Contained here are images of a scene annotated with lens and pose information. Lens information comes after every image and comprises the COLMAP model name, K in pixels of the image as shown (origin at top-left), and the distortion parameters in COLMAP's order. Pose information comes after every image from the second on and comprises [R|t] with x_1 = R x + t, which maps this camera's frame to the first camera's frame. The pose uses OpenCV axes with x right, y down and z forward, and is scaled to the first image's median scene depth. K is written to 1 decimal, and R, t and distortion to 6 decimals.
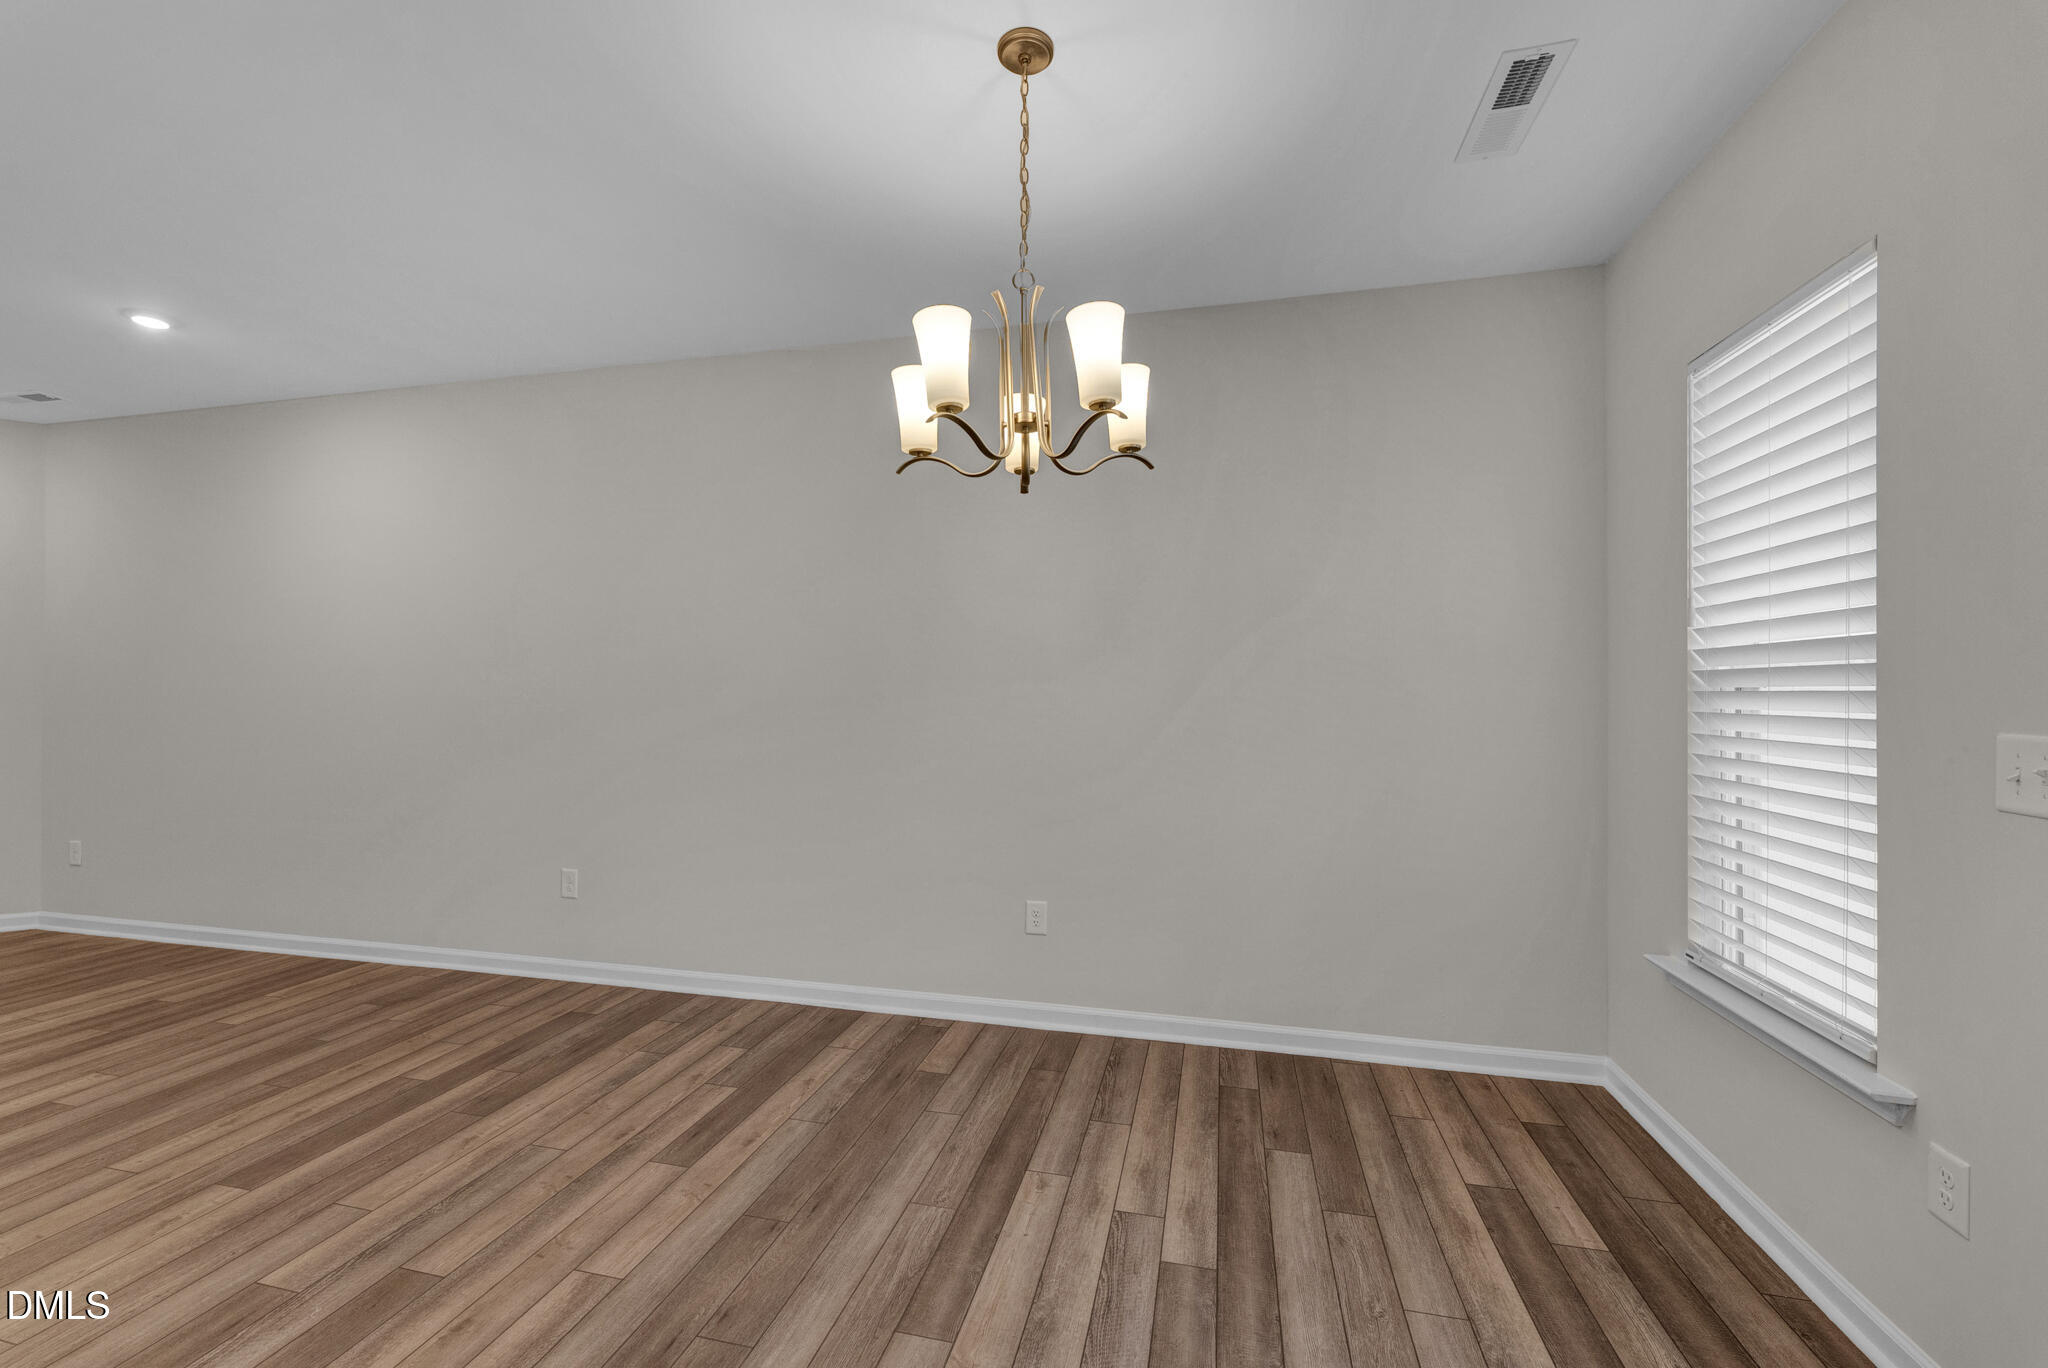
lens RADIAL K [[834.9, 0, 1033.3], [0, 834.9, 696.5], [0, 0, 1]] dist [-0.001281, -0.000011]
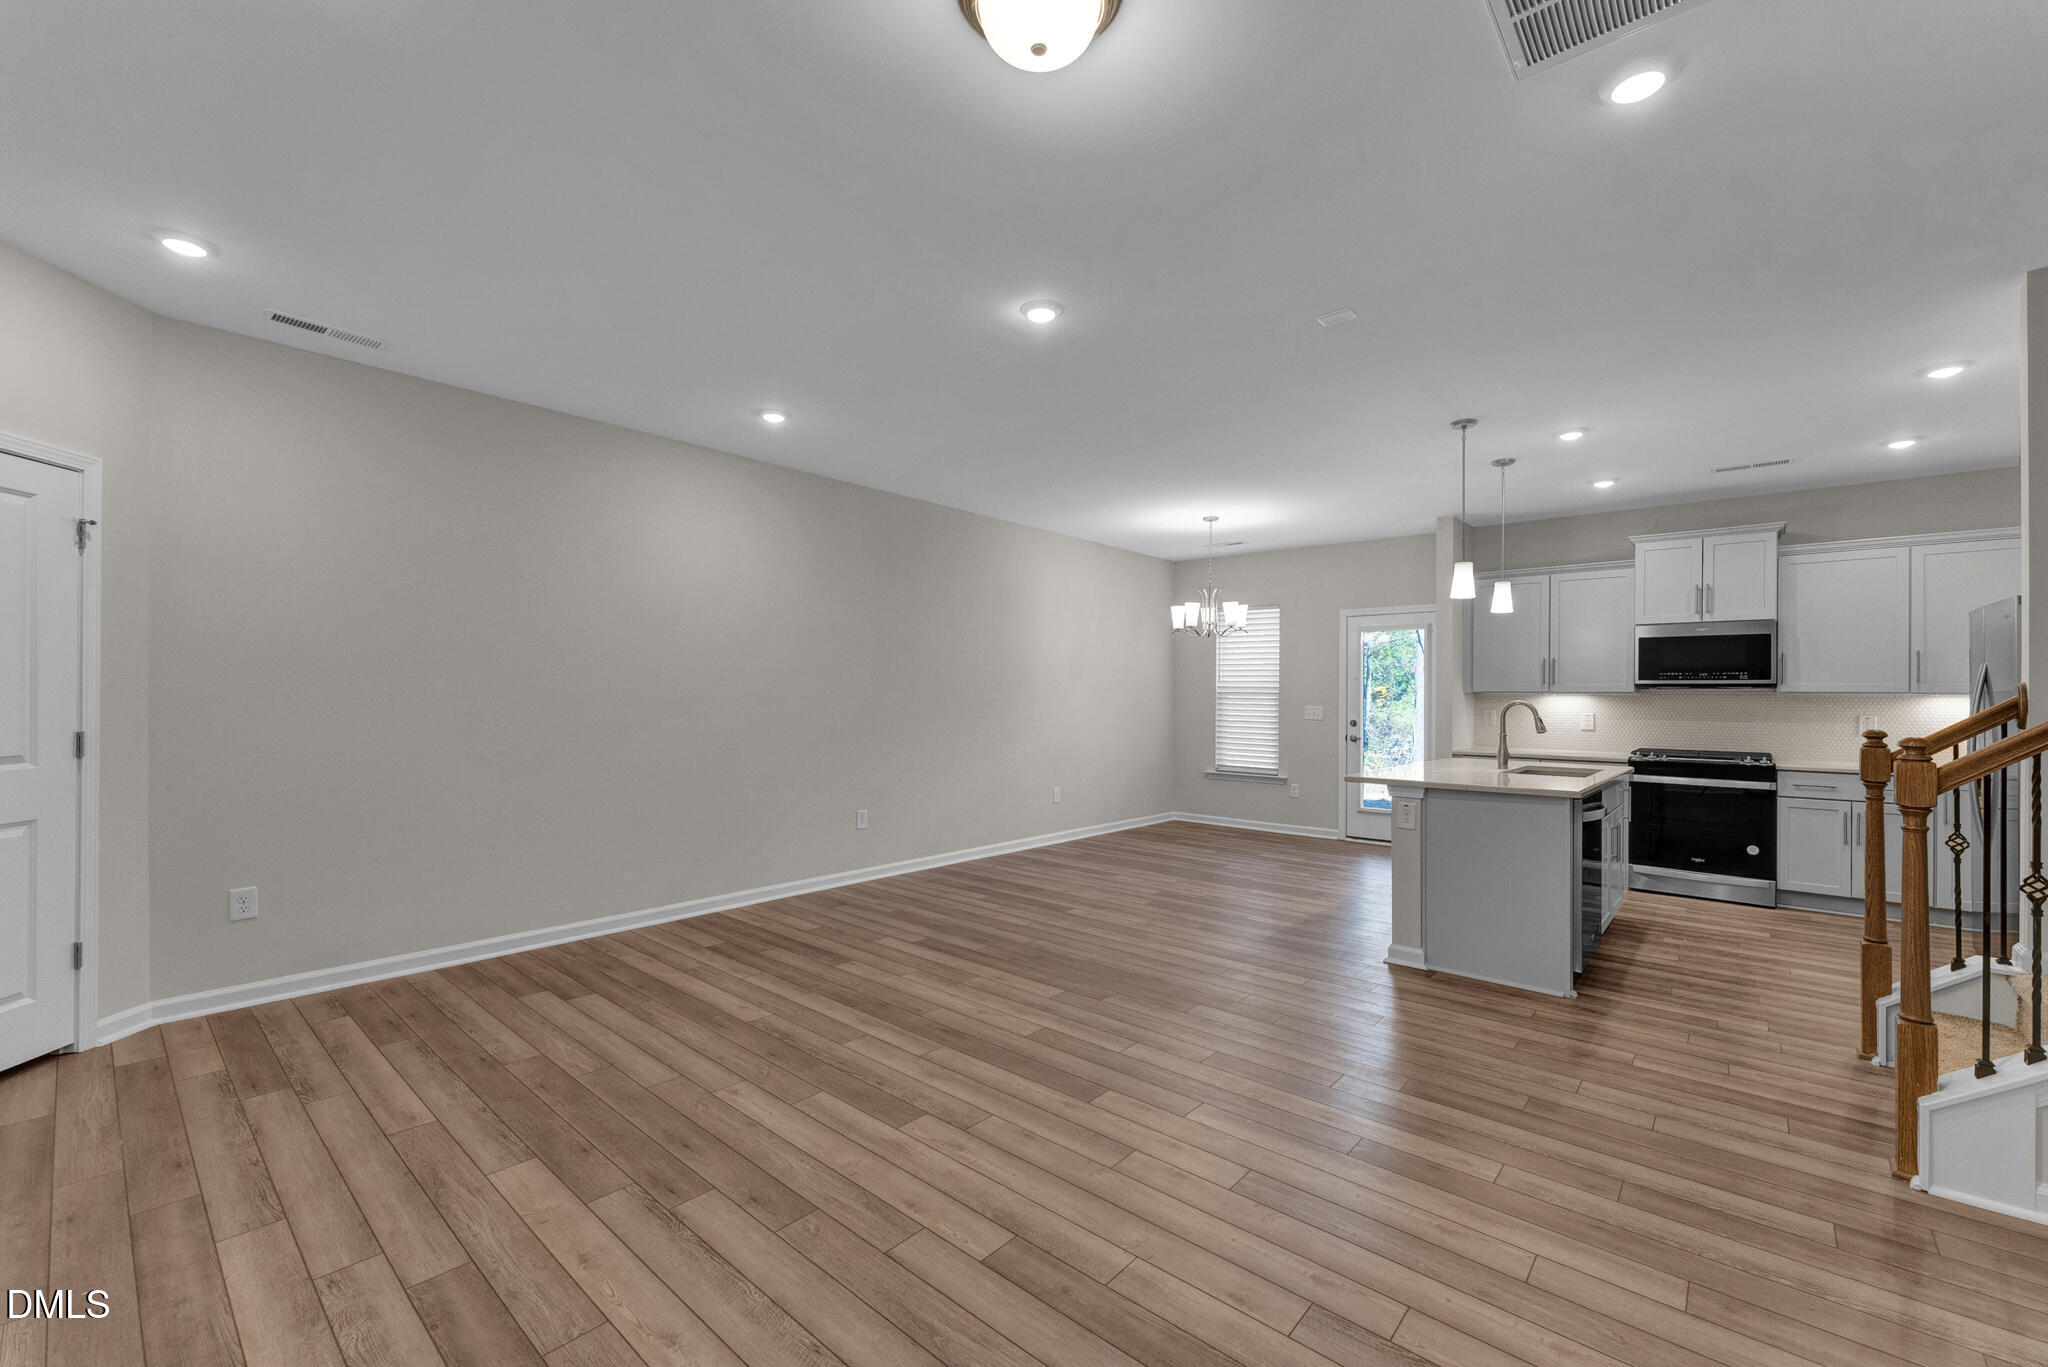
lens RADIAL K [[834.9, 0, 1033.3], [0, 834.9, 696.0], [0, 0, 1]] dist [-0.001281, -0.000011]
pose [[0.455565, 0.000113, 0.890202, -2.816498], [-0.010662, 0.999929, 0.005329, -0.021420], [-0.890139, -0.011919, 0.455534, 0.030666]]
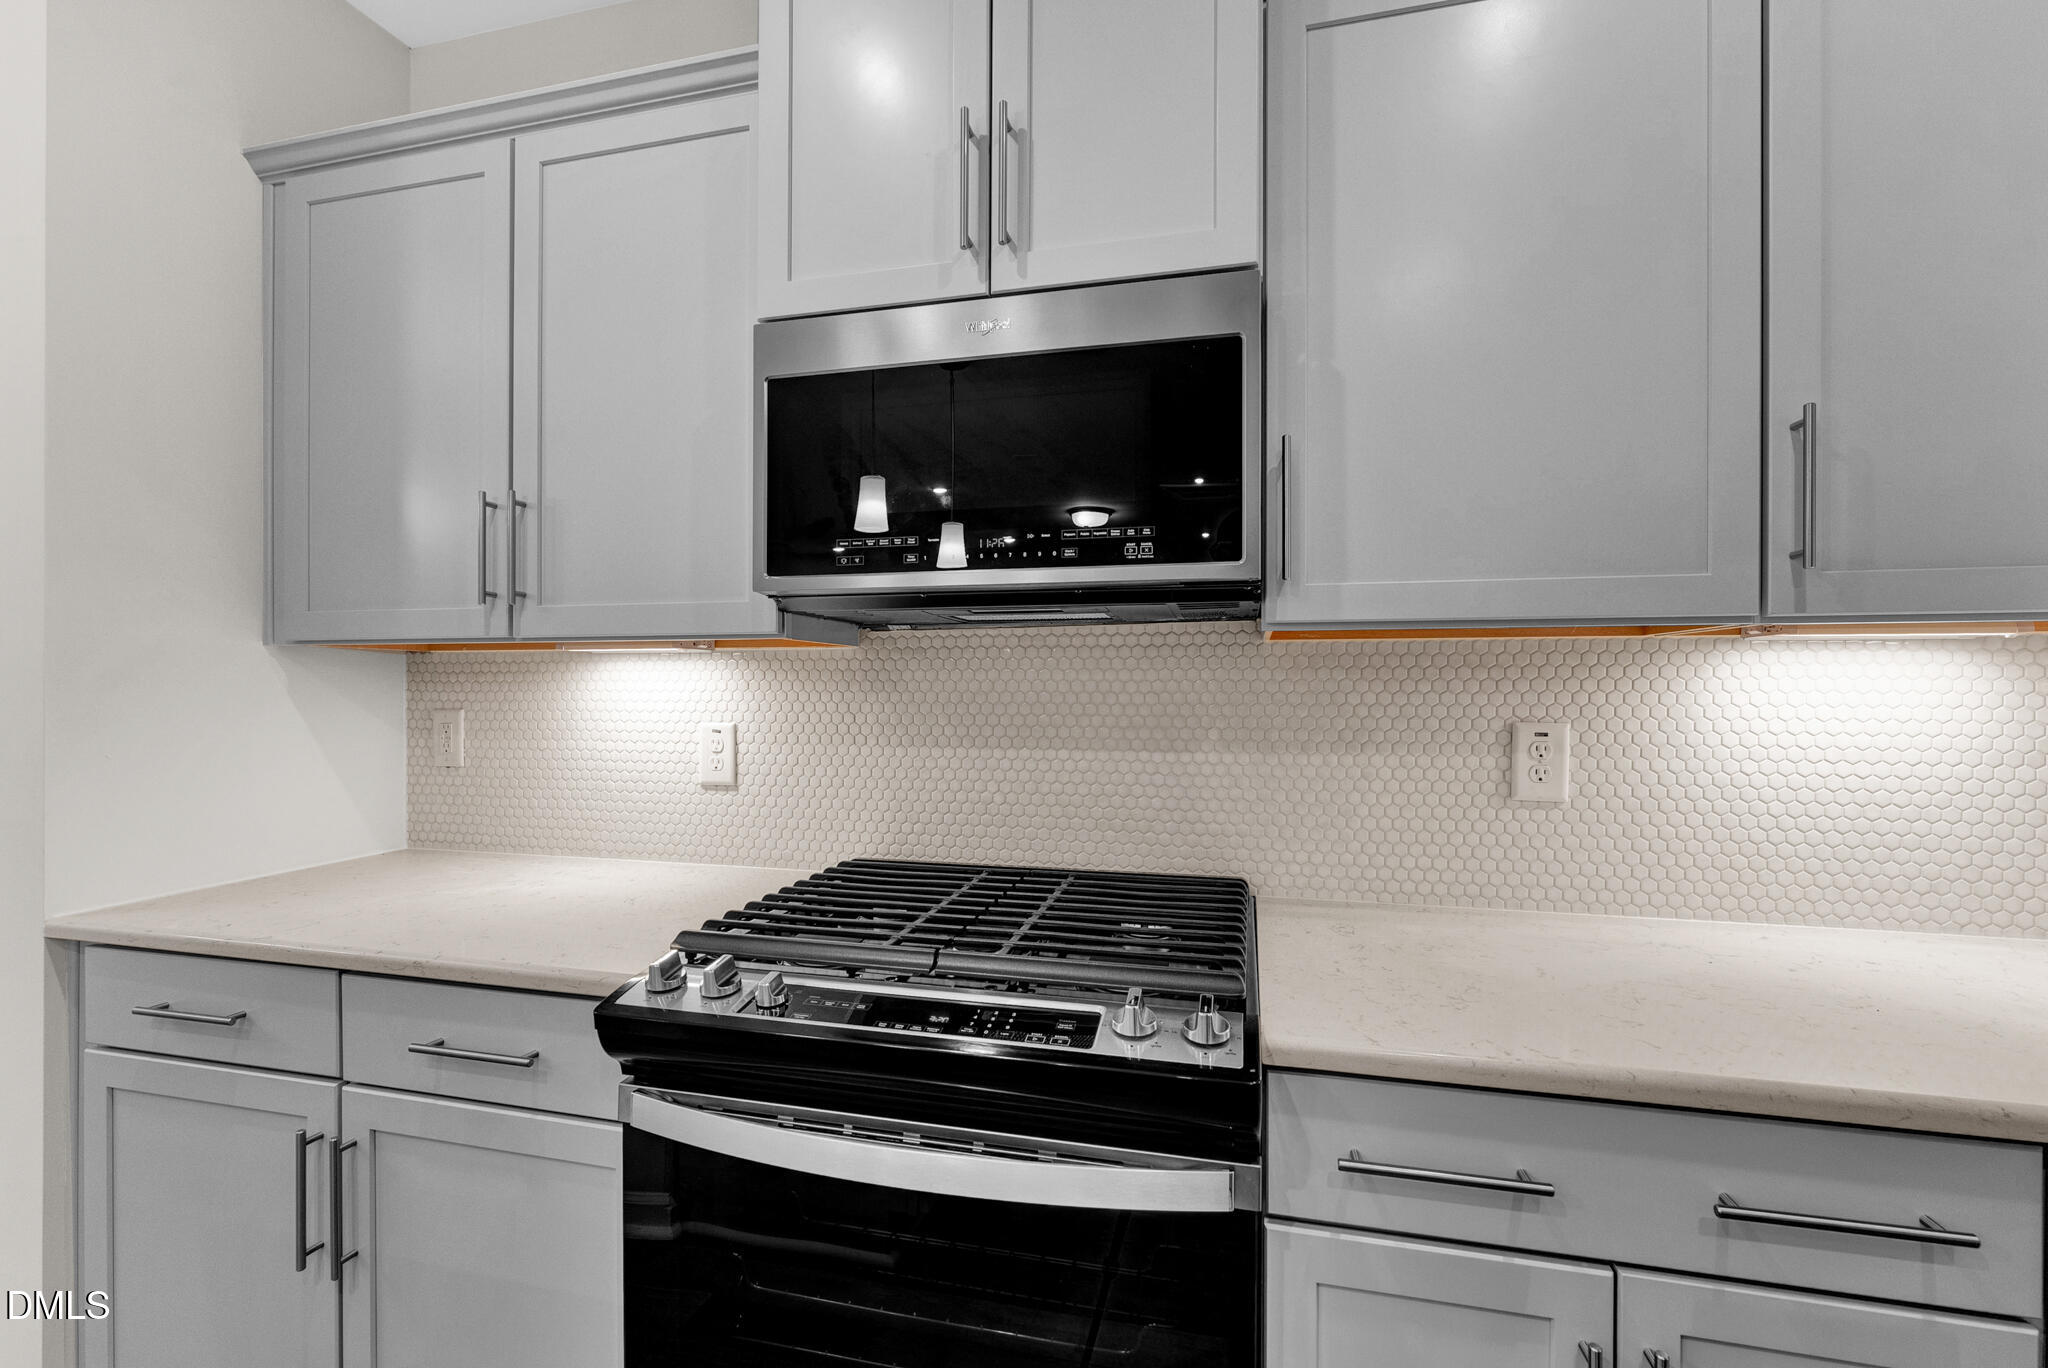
lens RADIAL K [[900.9, 0, 1024.0], [0, 900.9, 684.0], [0, 0, 1]] dist [-0.000619, -0.000038]
pose [[0.015110, -0.004510, 0.999876, -0.325817], [-0.005959, 0.999972, 0.004601, -0.007609], [-0.999868, -0.006028, 0.015083, -0.624601]]
